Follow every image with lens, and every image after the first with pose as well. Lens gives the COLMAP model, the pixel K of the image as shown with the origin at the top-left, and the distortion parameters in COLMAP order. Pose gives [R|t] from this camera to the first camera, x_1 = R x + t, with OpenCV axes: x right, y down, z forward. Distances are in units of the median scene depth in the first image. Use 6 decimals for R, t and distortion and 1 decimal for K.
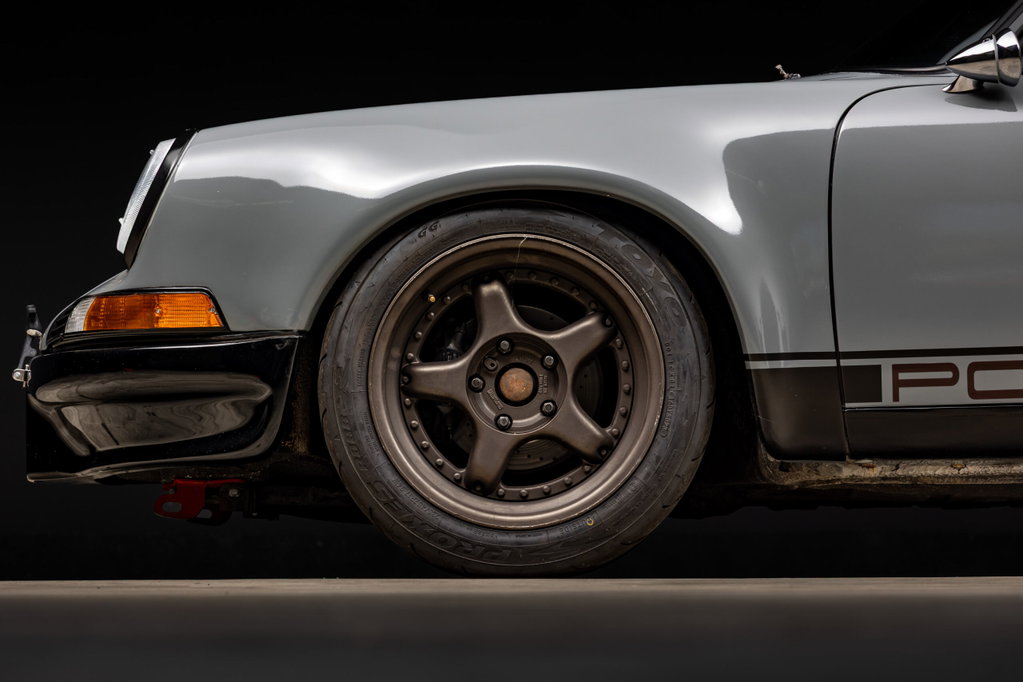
lens RADIAL K [[5727.4, 0, 513.0], [0, 5727.4, 340.8], [0, 0, 1]] dist [0.140451, 0.000000]
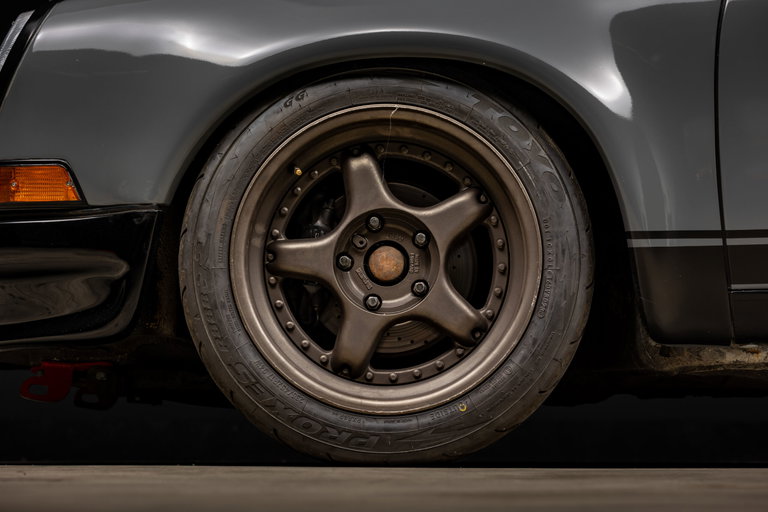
lens RADIAL K [[3307.1, 0, 382.8], [0, 3307.1, 256.2], [0, 0, 1]] dist [-0.087590, 0.000000]
pose [[0.999928, 0.006787, -0.009866, 0.005448], [-0.006956, 0.999827, -0.017252, 0.016035], [0.009748, 0.017319, 0.999802, 0.449664]]
